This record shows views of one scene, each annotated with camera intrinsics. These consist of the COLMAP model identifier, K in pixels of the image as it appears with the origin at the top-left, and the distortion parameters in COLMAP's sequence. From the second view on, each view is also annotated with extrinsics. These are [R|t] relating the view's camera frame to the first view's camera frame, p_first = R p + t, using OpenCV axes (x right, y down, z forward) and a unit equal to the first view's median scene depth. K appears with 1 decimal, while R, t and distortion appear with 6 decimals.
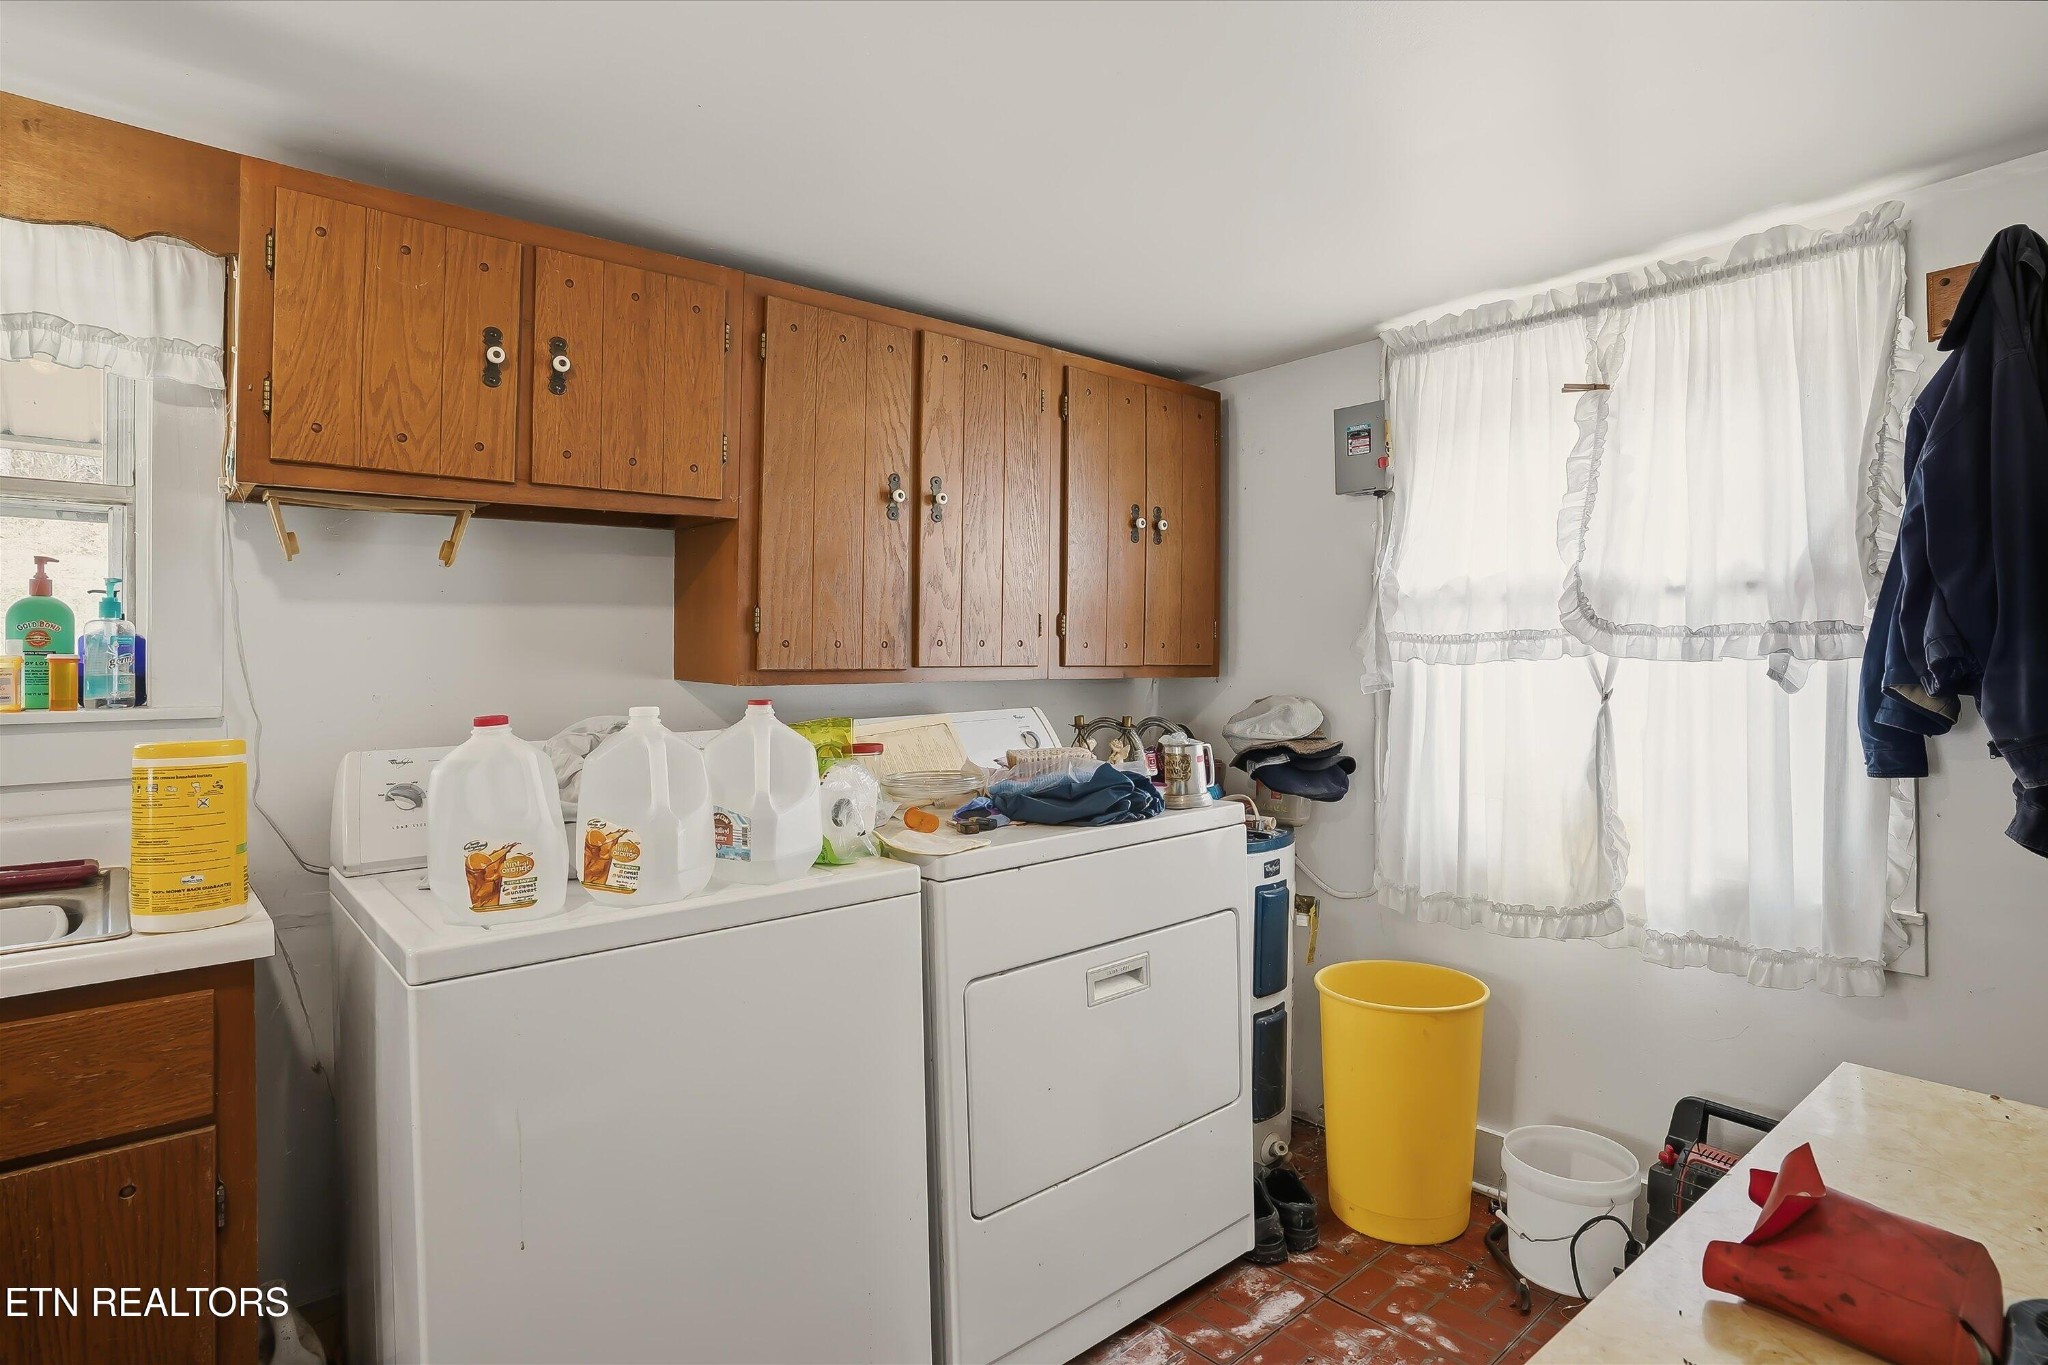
lens RADIAL K [[1050.2, 0, 1036.2], [0, 1050.2, 646.7], [0, 0, 1]] dist [-0.025064, 0.008806]
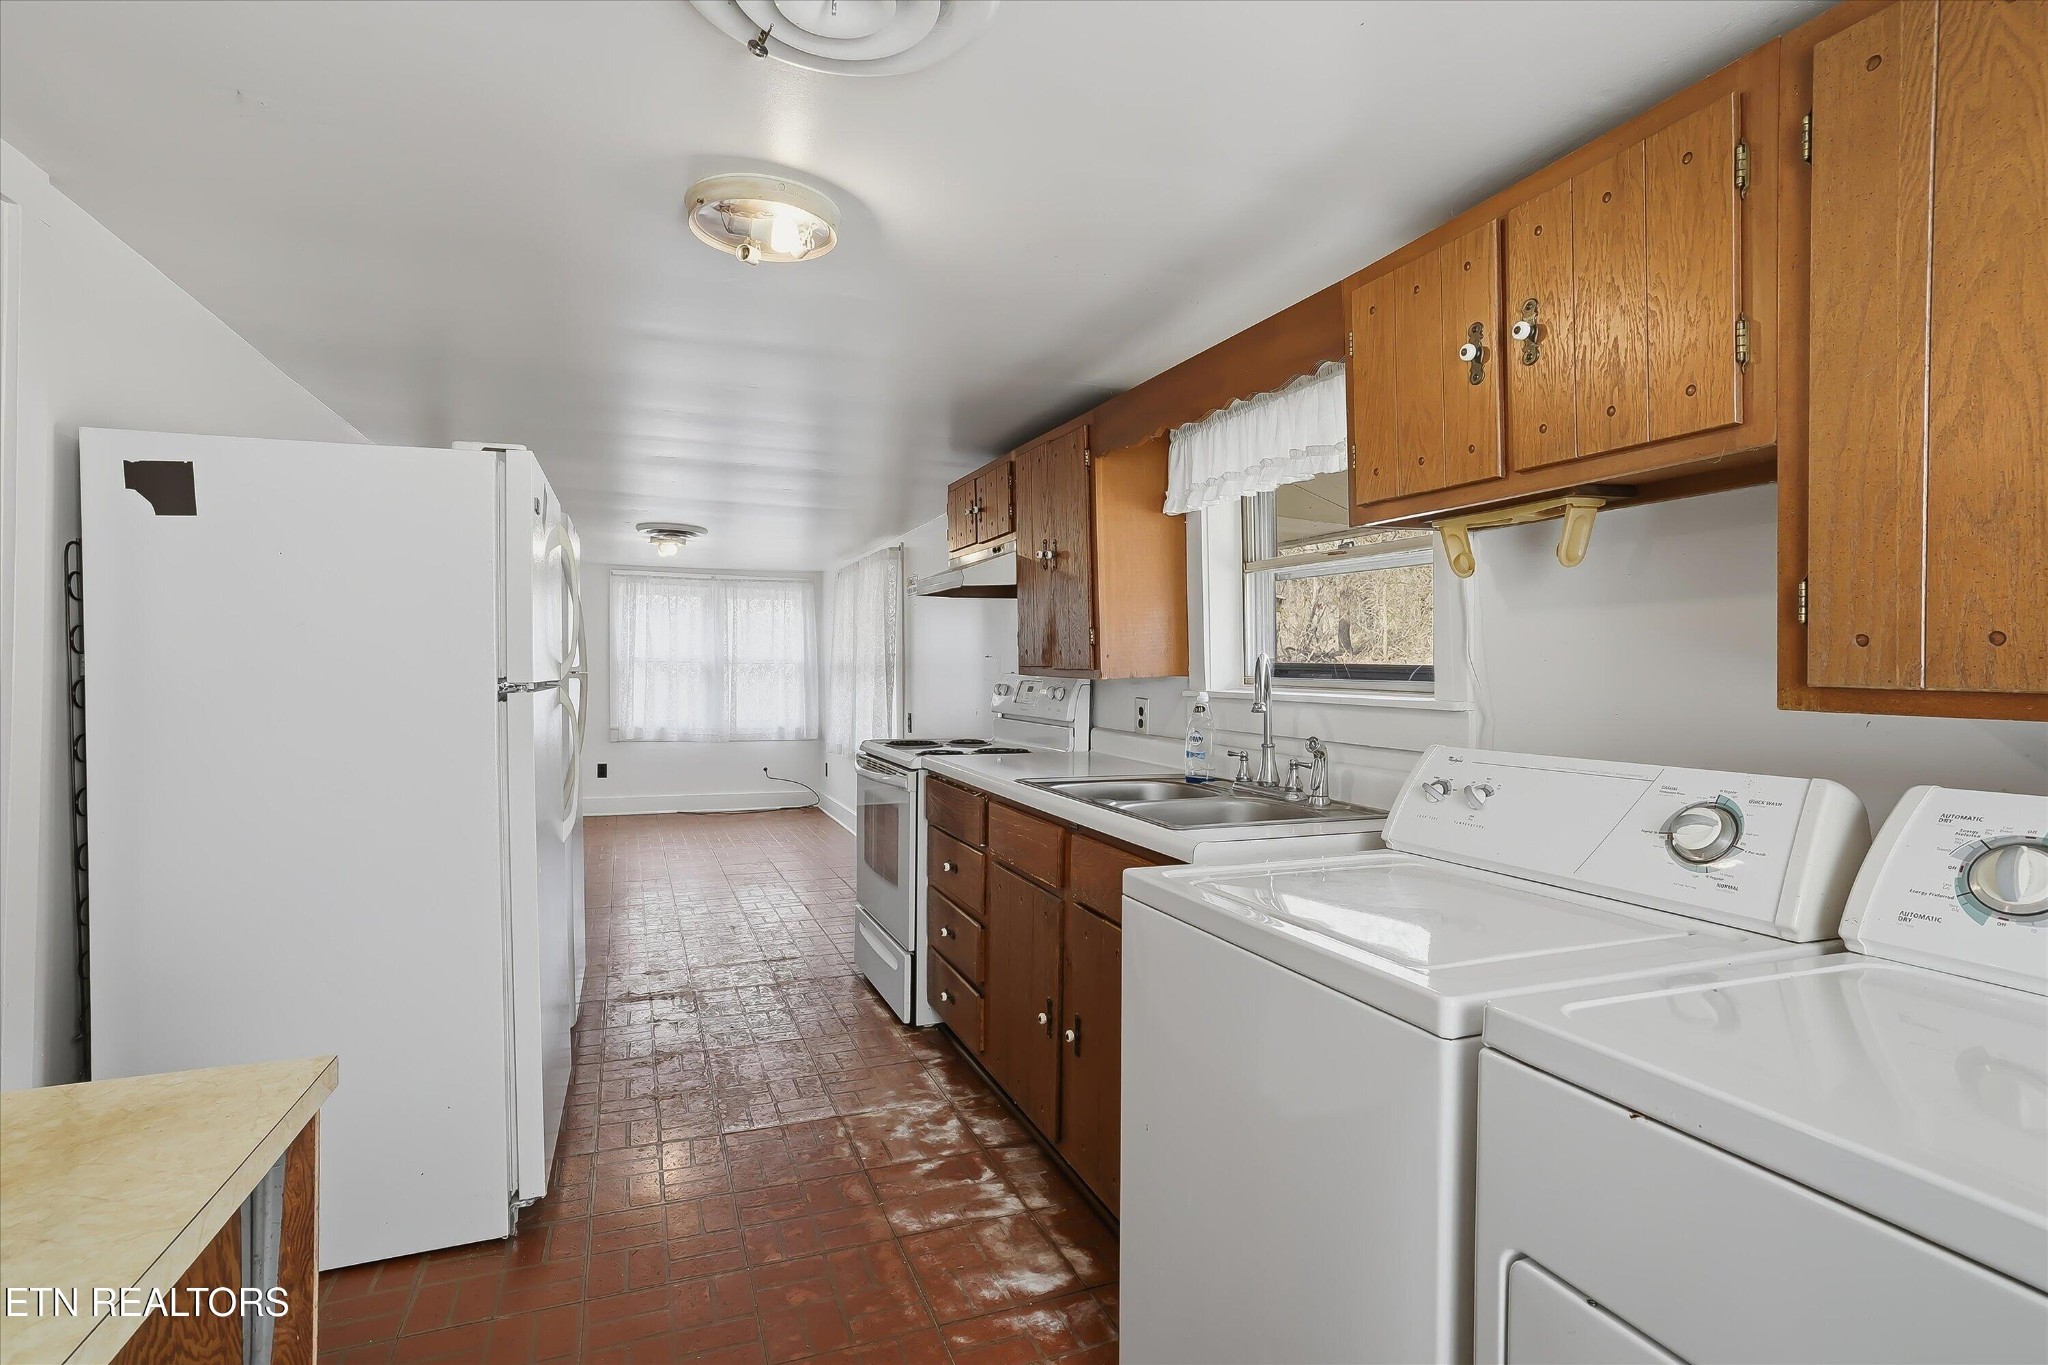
lens RADIAL K [[1050.2, 0, 1019.4], [0, 1050.2, 679.0], [0, 0, 1]] dist [-0.025064, 0.008806]
pose [[-0.362934, 0.016123, -0.931675, 0.459372], [0.003040, 0.999865, 0.016118, 0.008195], [0.931810, 0.003017, -0.362935, 0.804544]]
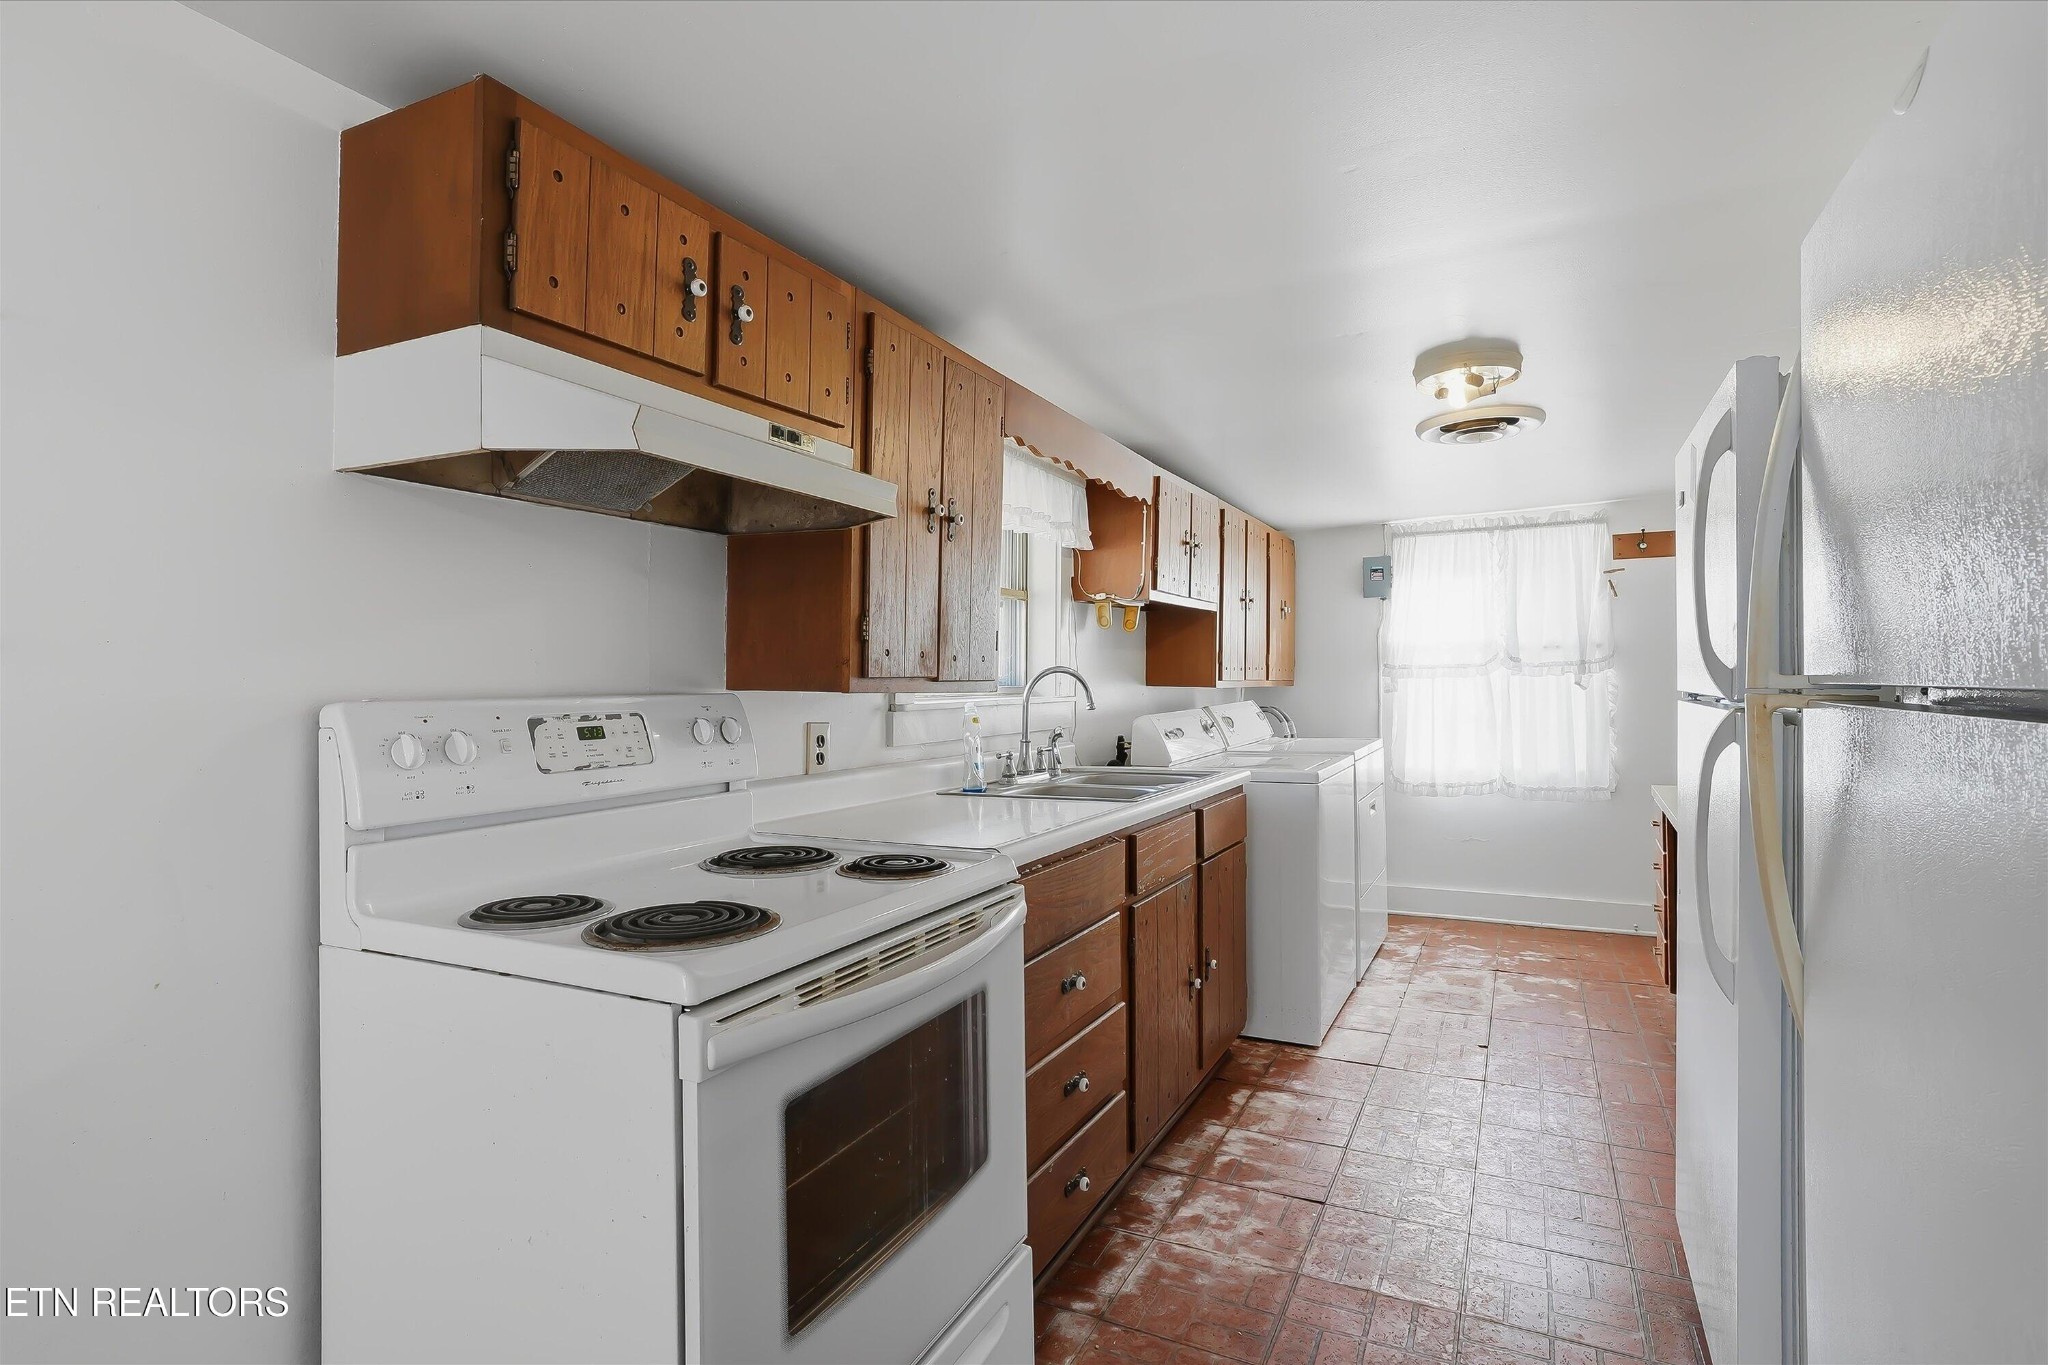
lens RADIAL K [[1050.2, 0, 1002.2], [0, 1050.2, 652.9], [0, 0, 1]] dist [-0.025064, 0.008806]
pose [[0.930622, 0.008913, 0.365874, -1.484609], [-0.000662, 0.999743, -0.022672, 0.013945], [-0.365982, 0.020857, 0.930388, -0.866816]]
